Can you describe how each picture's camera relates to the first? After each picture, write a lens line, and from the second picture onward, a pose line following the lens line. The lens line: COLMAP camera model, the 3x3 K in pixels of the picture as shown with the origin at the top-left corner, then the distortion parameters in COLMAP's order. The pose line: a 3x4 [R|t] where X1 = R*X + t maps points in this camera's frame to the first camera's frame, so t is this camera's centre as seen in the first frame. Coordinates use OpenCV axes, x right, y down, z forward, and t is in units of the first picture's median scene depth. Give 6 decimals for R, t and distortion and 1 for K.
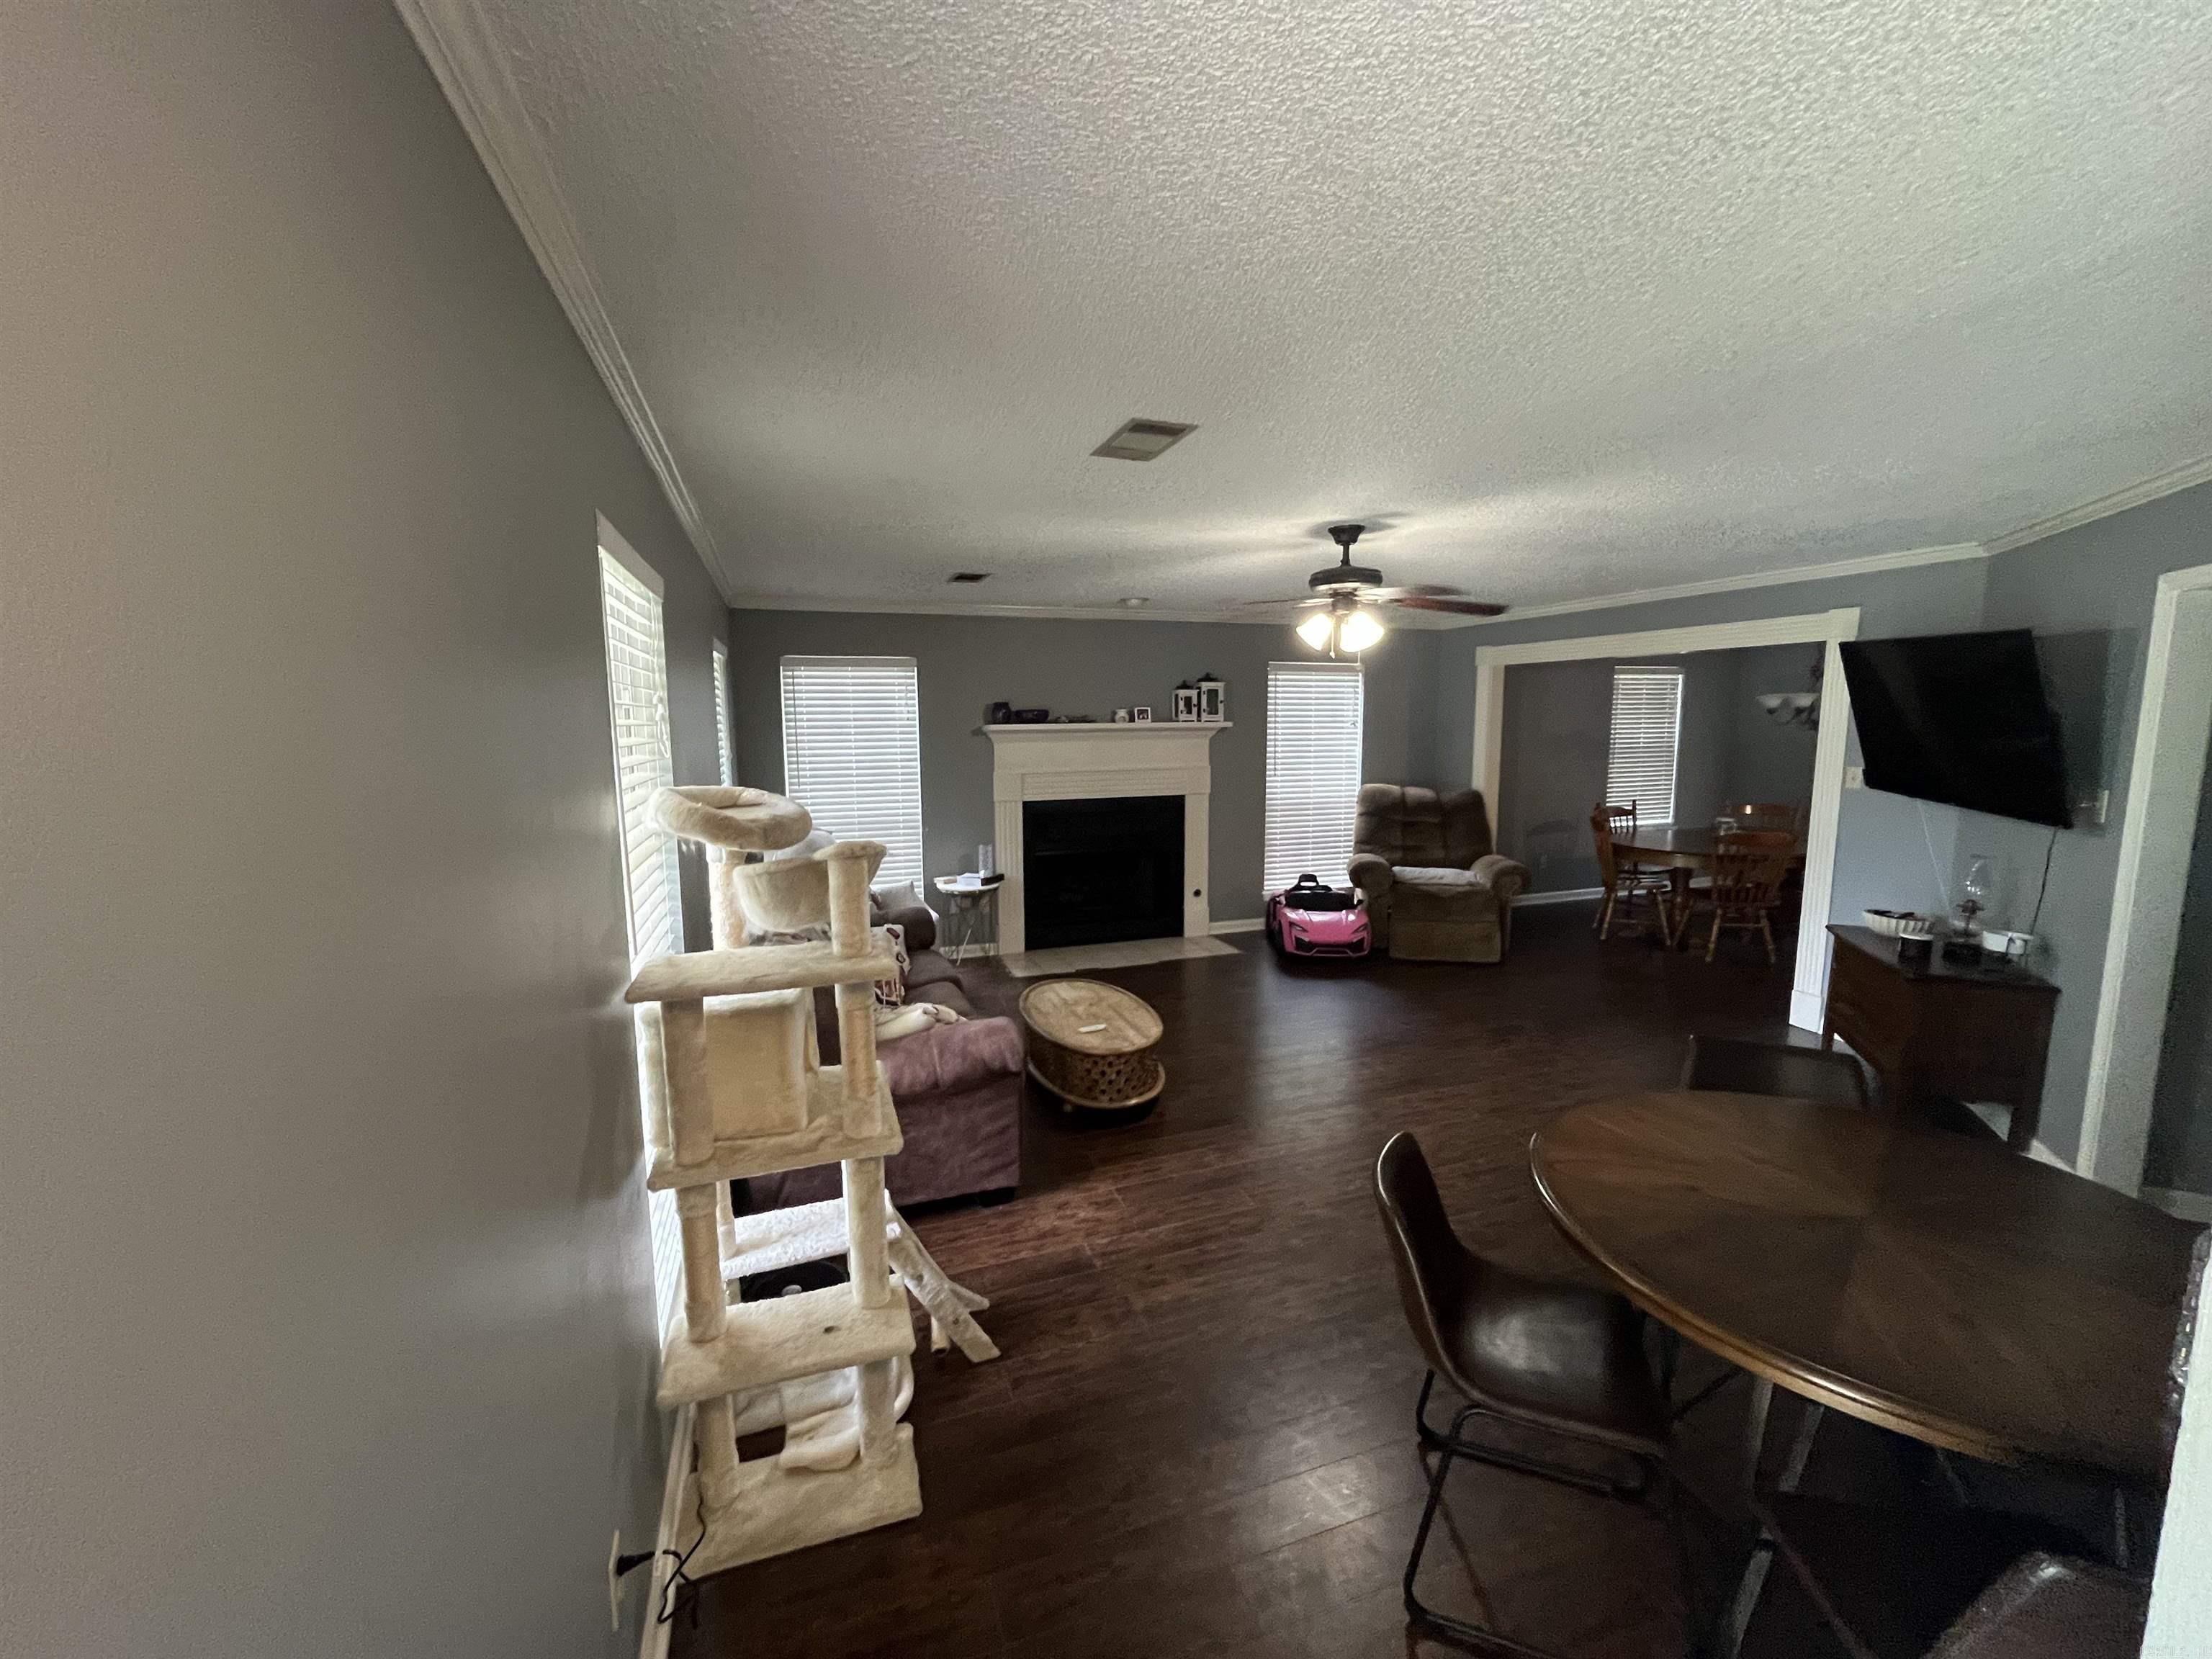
lens RADIAL K [[900.7, 0, 1106.0], [0, 900.7, 829.5], [0, 0, 1]] dist [-0.002612, -0.000528]
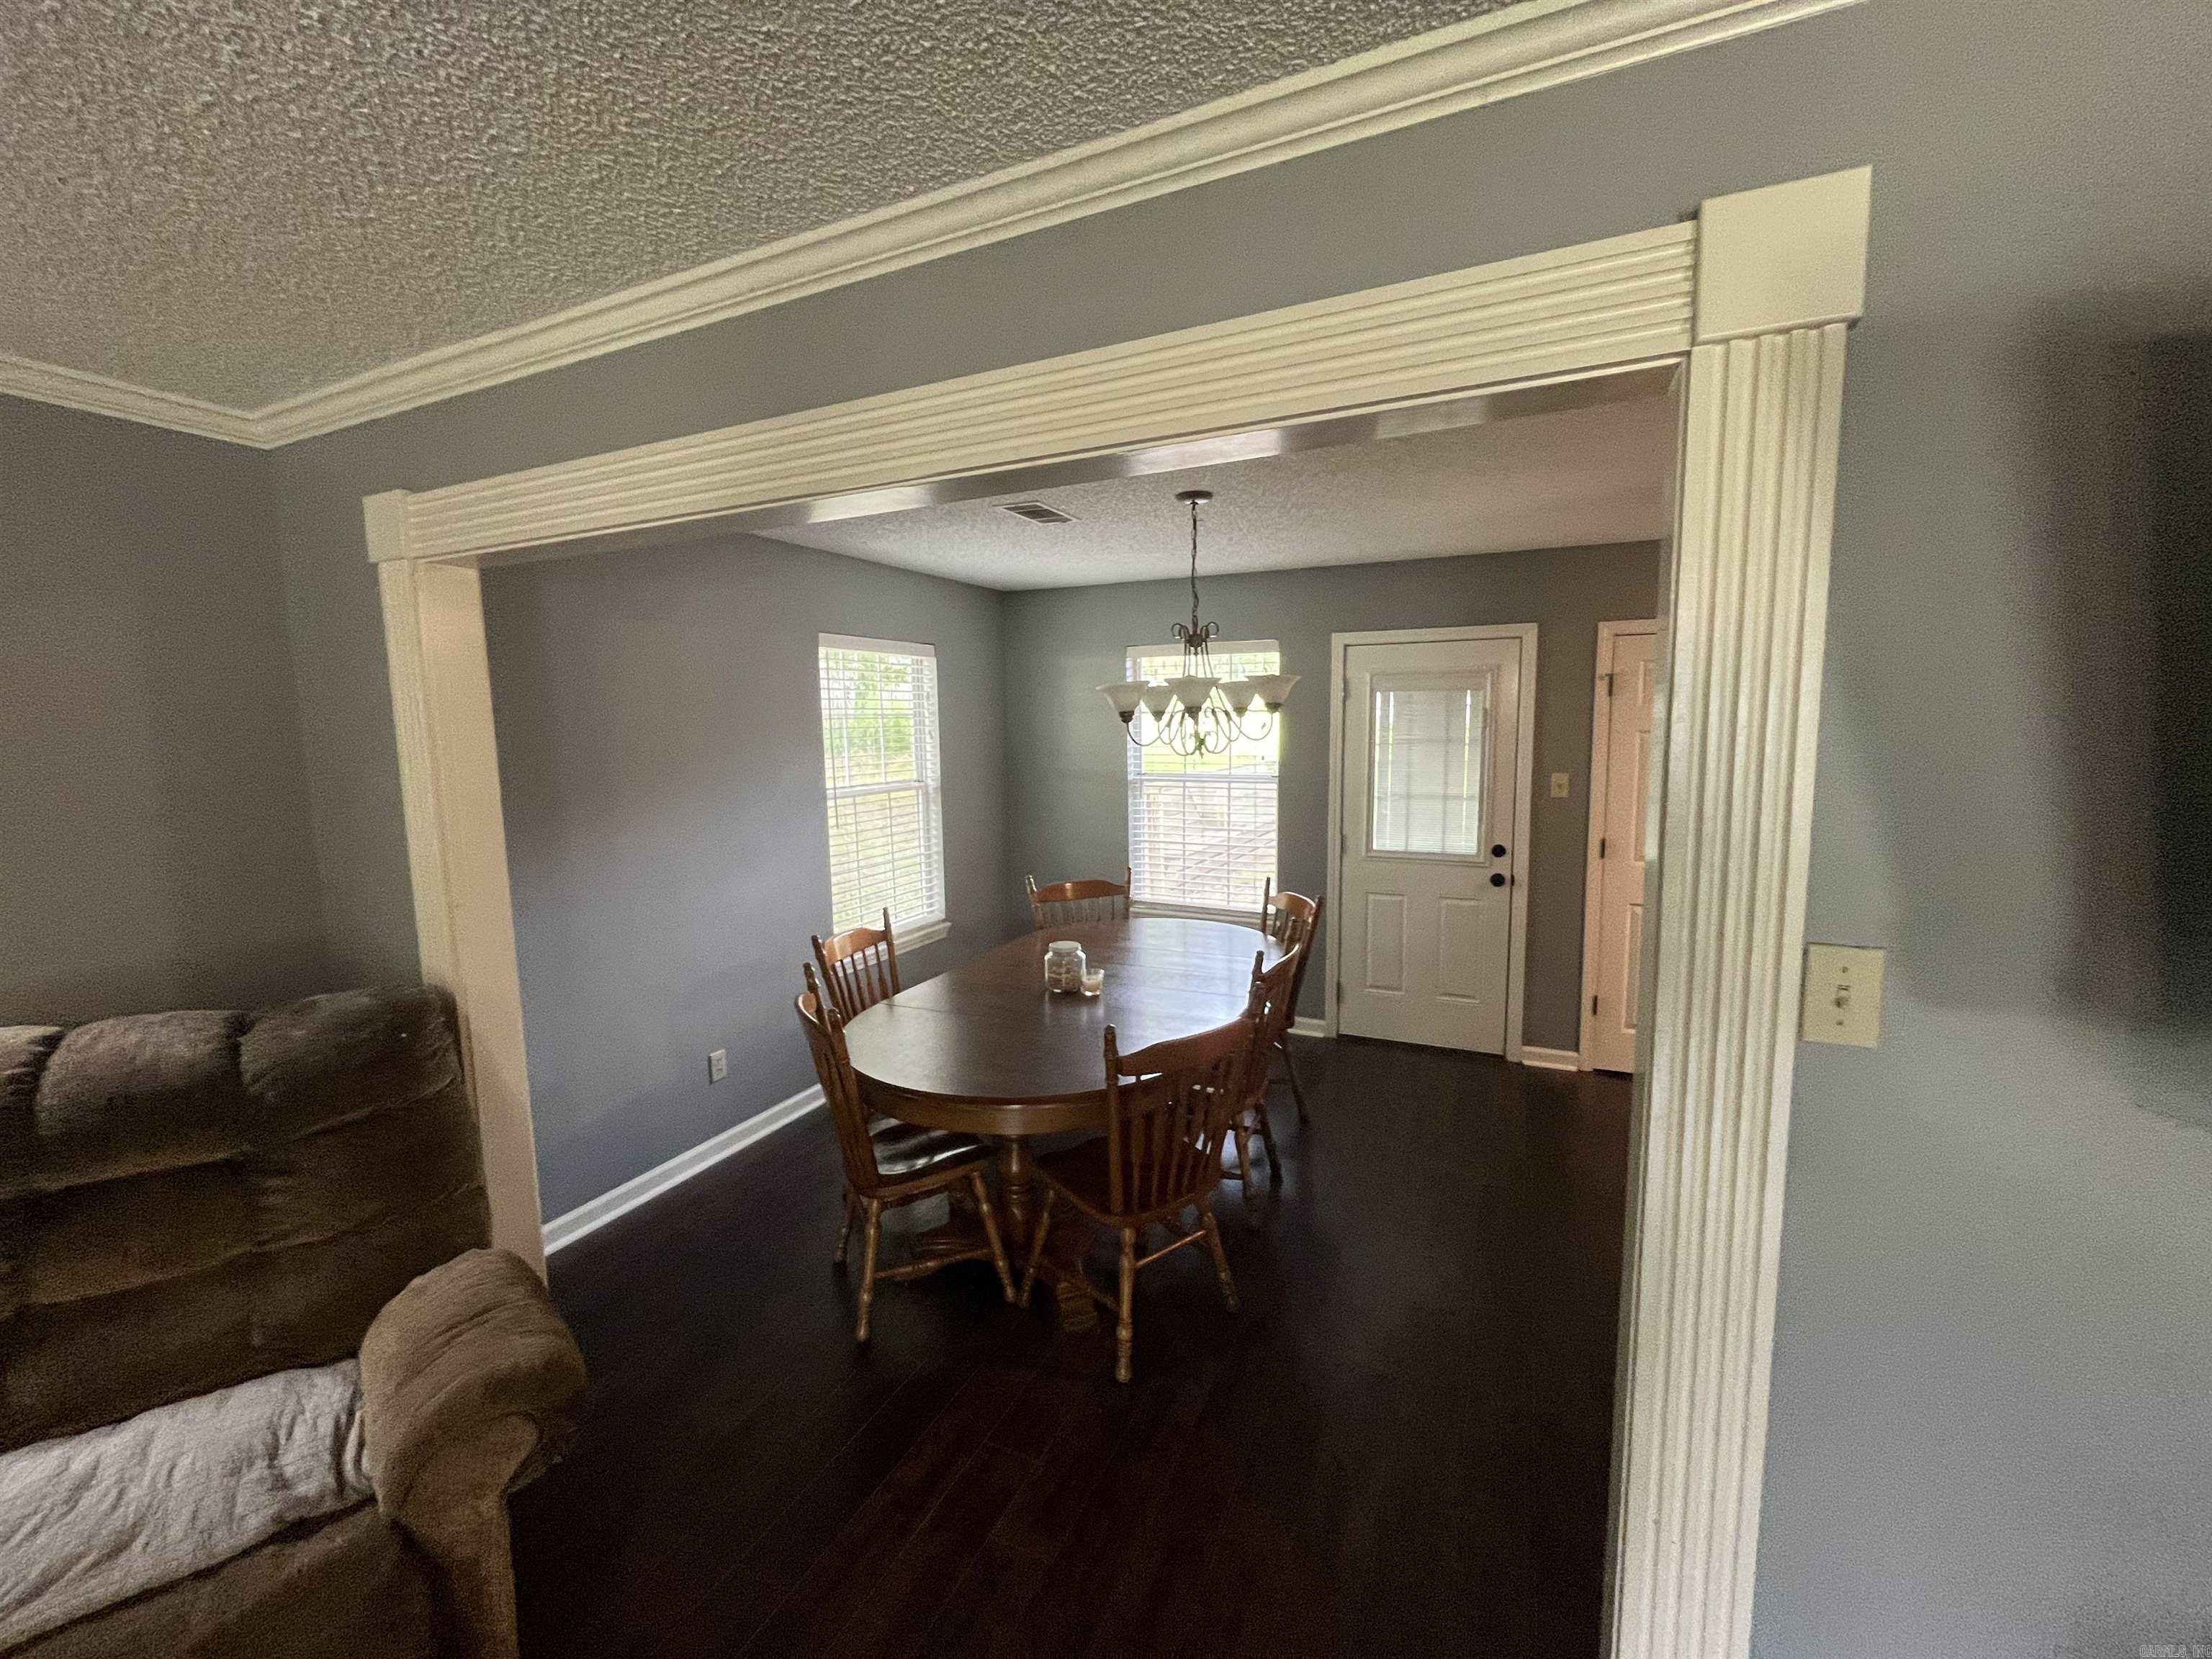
lens RADIAL K [[900.7, 0, 1106.0], [0, 900.7, 829.5], [0, 0, 1]] dist [-0.002612, -0.000528]
pose [[0.696424, -0.086482, 0.712401, 0.387407], [0.101365, 0.994614, 0.021650, -0.084039], [-0.710436, 0.057135, 0.701439, 0.676866]]
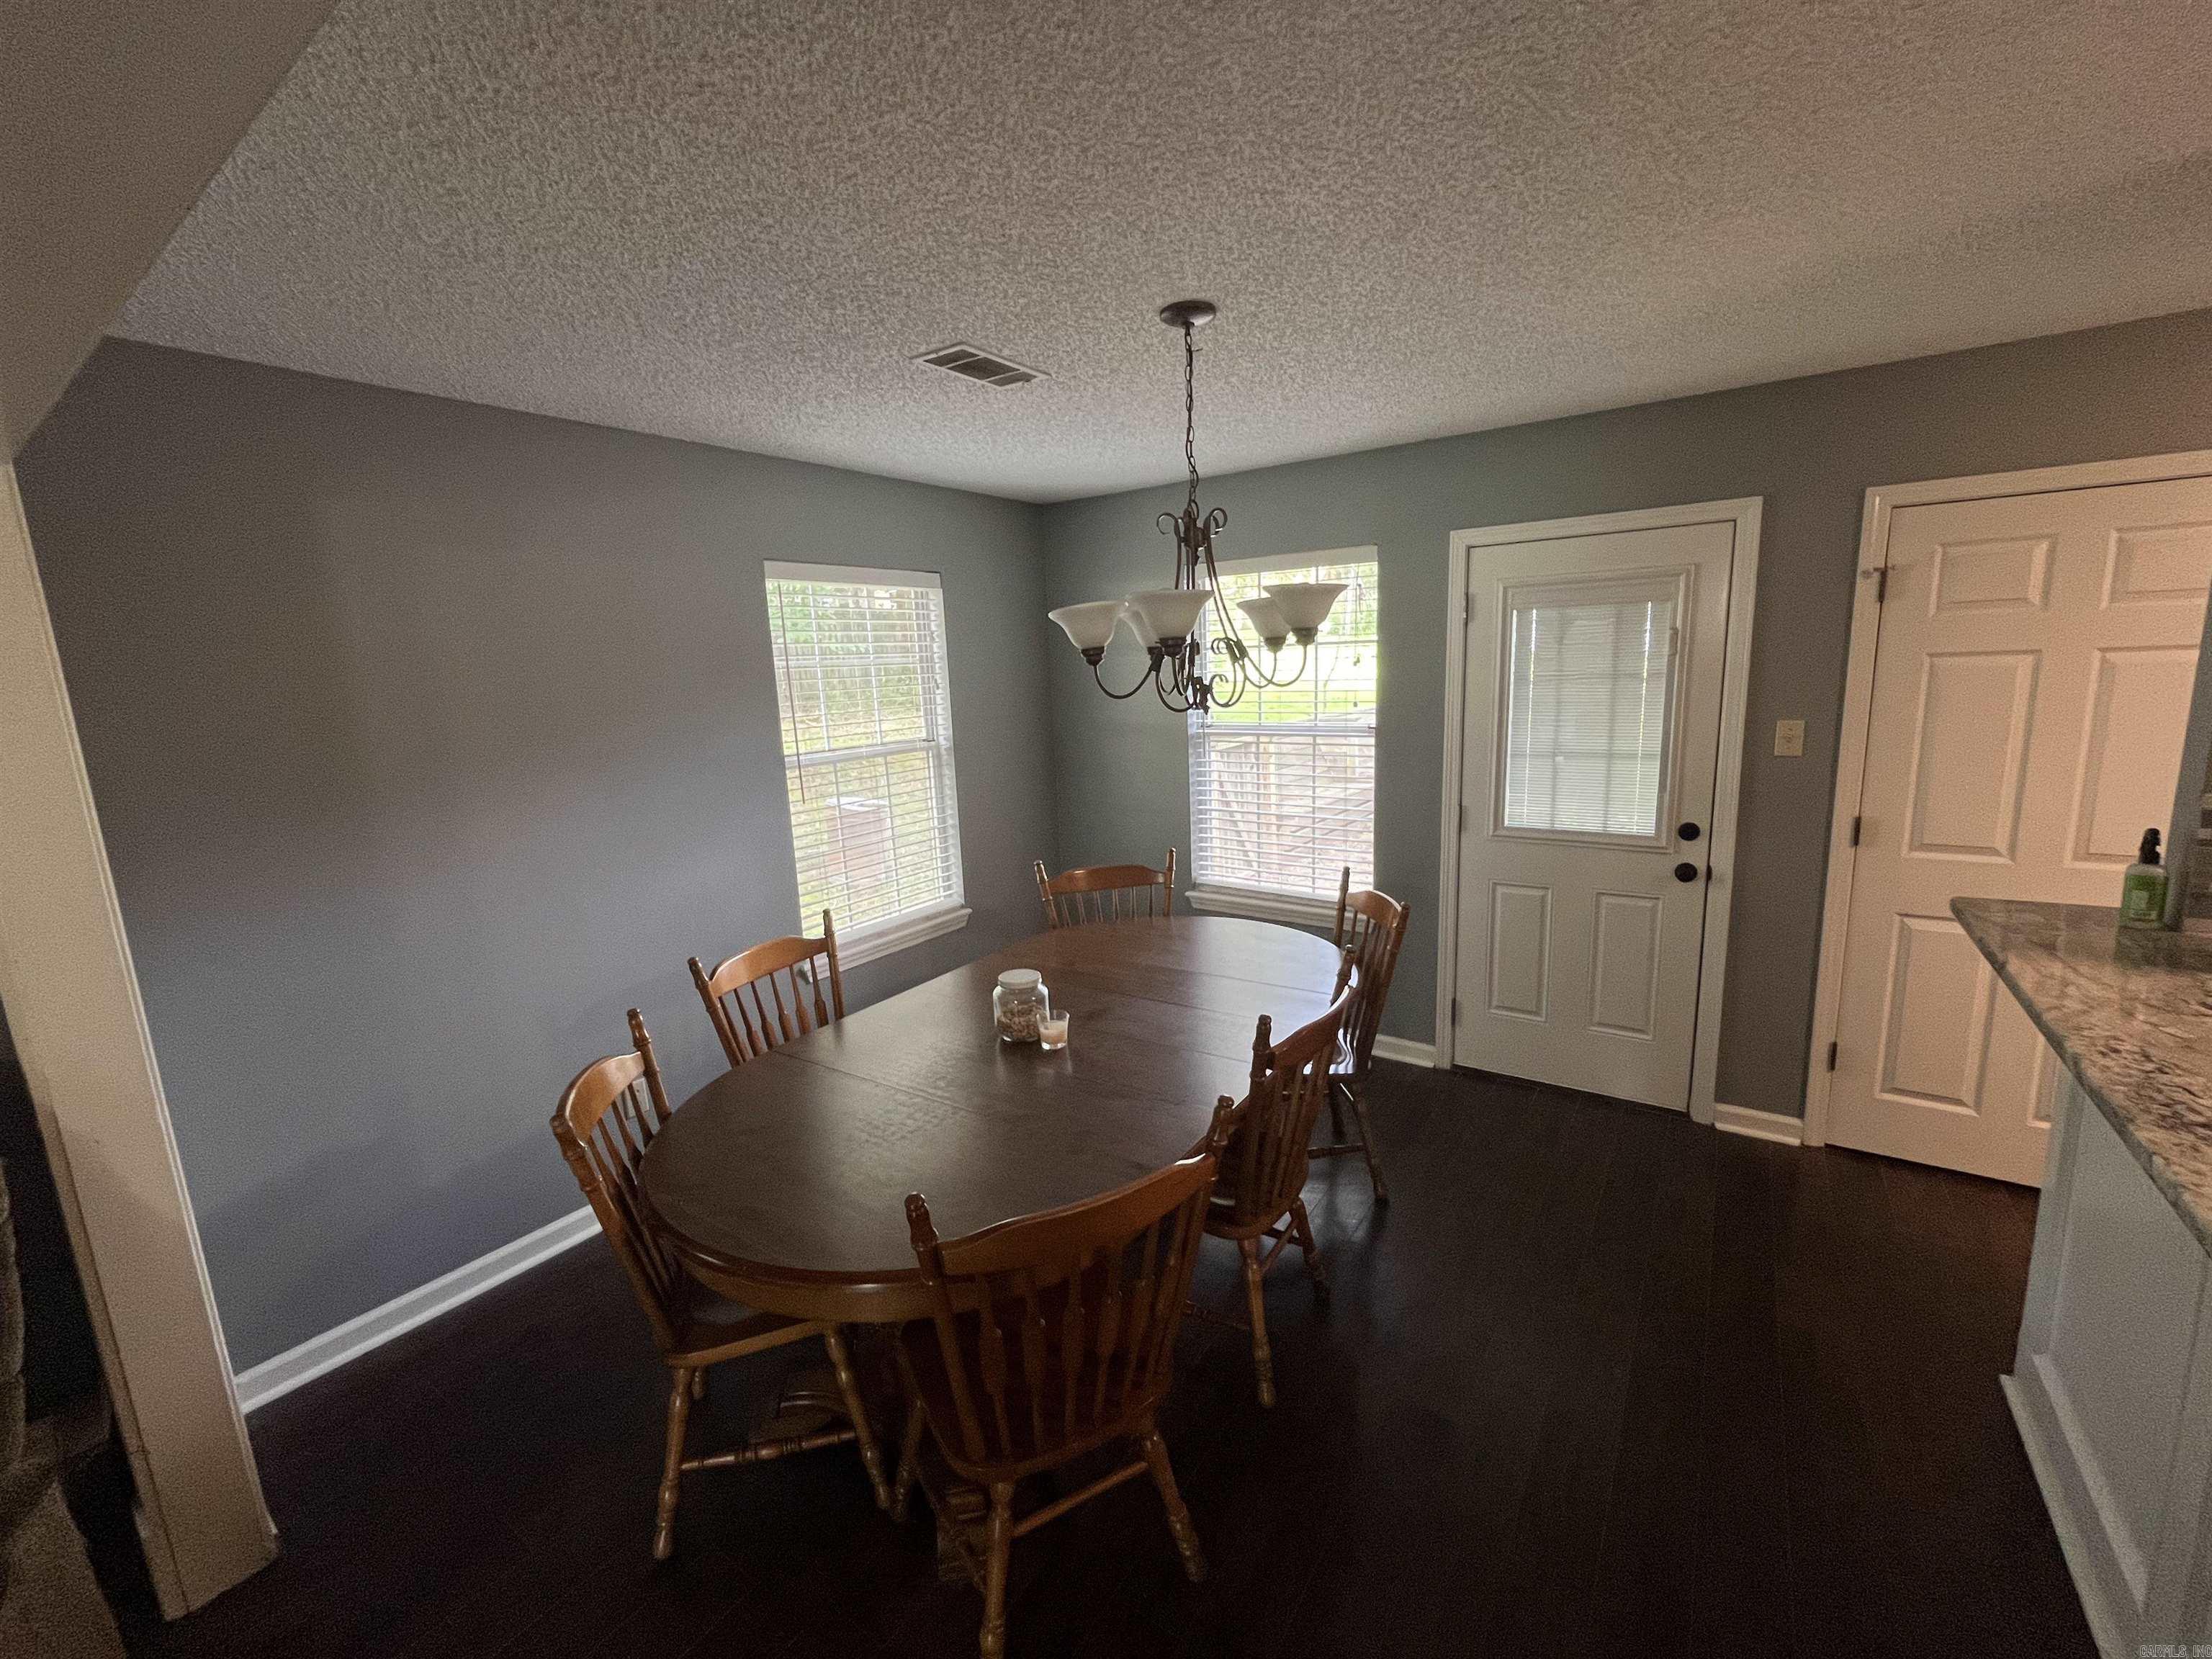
lens RADIAL K [[900.7, 0, 1106.0], [0, 900.7, 829.5], [0, 0, 1]] dist [-0.002612, -0.000528]
pose [[0.810139, -0.130361, 0.571561, 0.554821], [0.111183, 0.991434, 0.068533, -0.091751], [-0.575599, 0.008027, 0.817693, 0.731821]]
